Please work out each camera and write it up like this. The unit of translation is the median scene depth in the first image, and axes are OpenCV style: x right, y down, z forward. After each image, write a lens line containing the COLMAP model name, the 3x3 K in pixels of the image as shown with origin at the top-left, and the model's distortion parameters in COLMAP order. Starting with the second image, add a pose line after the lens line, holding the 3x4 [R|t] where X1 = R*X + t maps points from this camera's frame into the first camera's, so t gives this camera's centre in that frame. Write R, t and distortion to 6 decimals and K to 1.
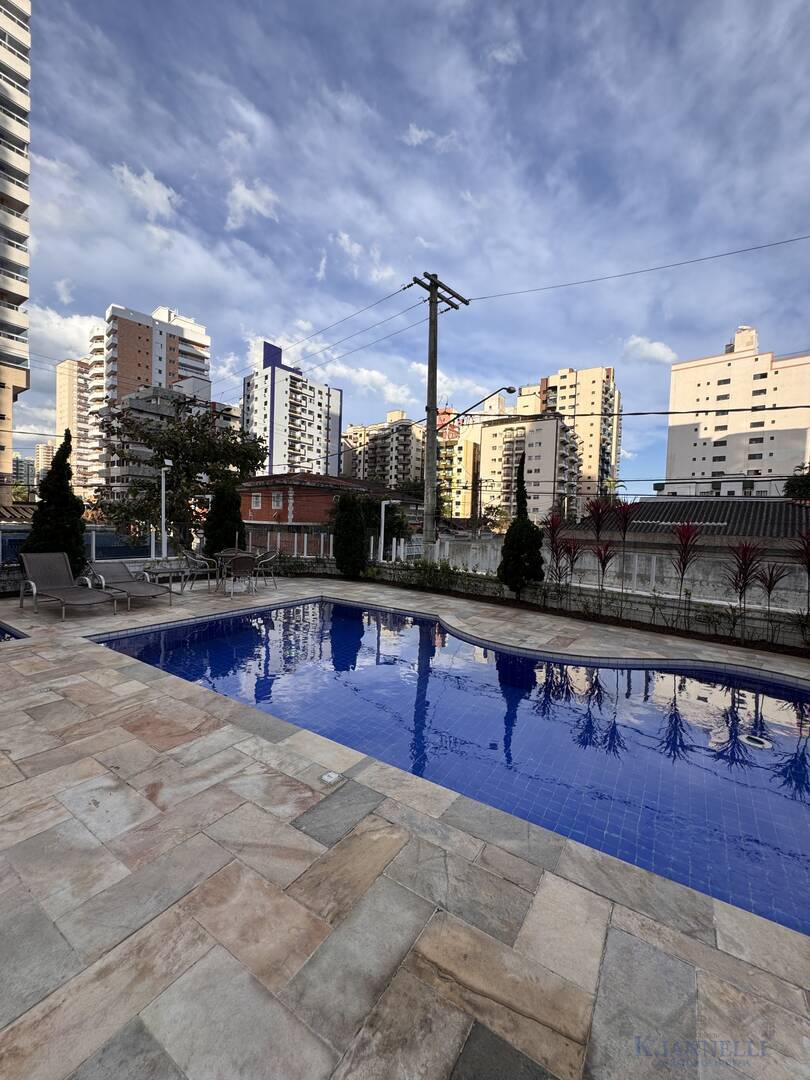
lens RADIAL K [[431.1, 0, 404.7], [0, 431.1, 537.9], [0, 0, 1]] dist [-0.002494, 0.000815]
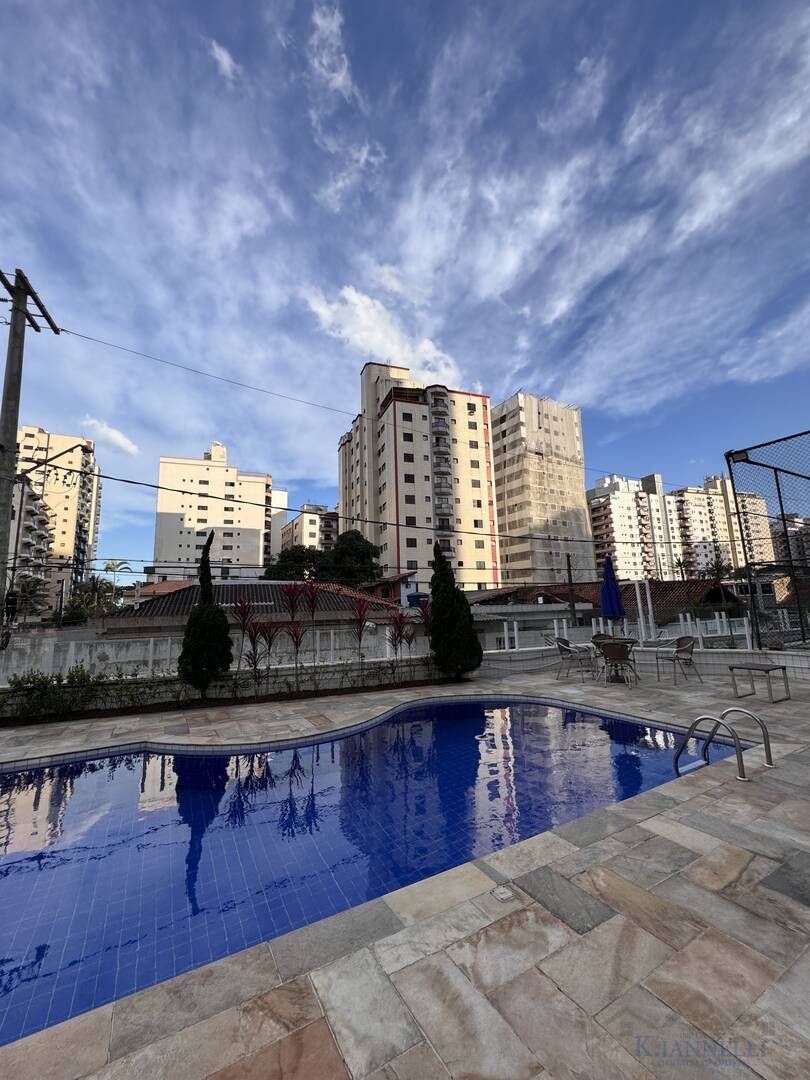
lens RADIAL K [[431.1, 0, 404.7], [0, 431.1, 537.9], [0, 0, 1]] dist [-0.002494, 0.000815]
pose [[0.451509, 0.095597, 0.887131, -0.346062], [0.076299, 0.986466, -0.145134, -0.017278], [-0.888999, 0.133216, 0.438104, 0.213048]]
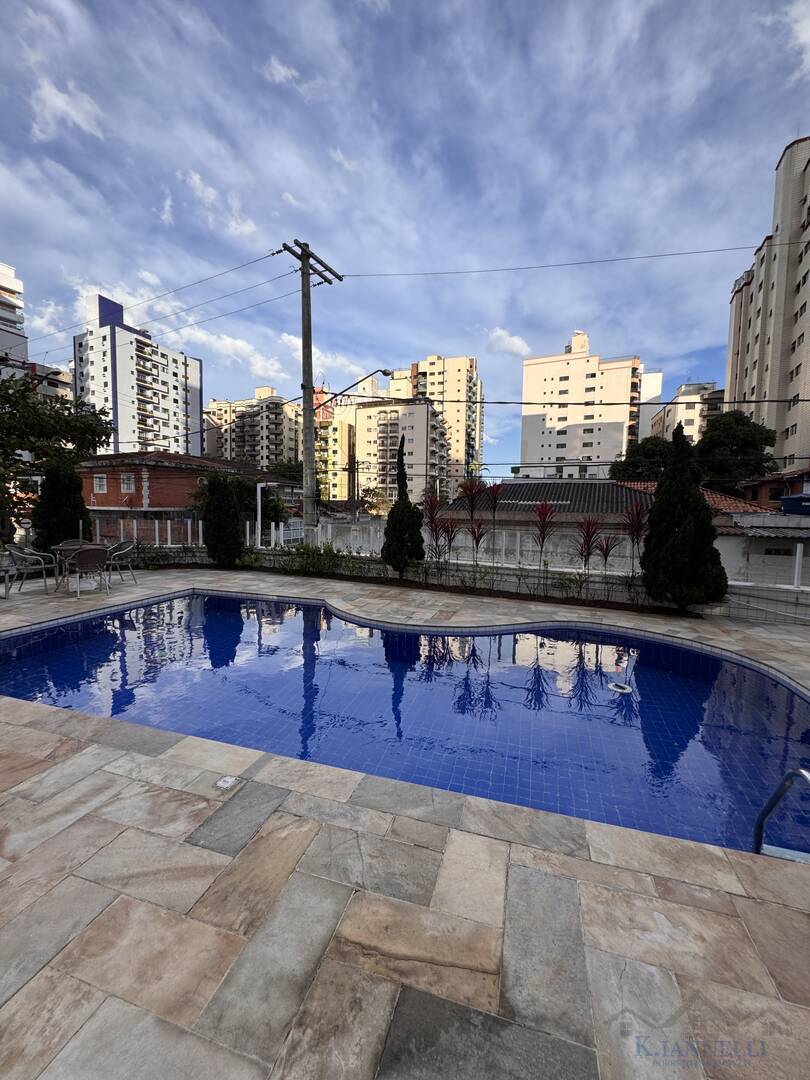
lens RADIAL K [[431.1, 0, 404.7], [0, 431.1, 537.9], [0, 0, 1]] dist [-0.002494, 0.000815]
pose [[0.960105, -0.037211, 0.277152, -0.012648], [0.025775, 0.998664, 0.044793, -0.000736], [-0.278449, -0.035862, 0.959781, 0.006175]]
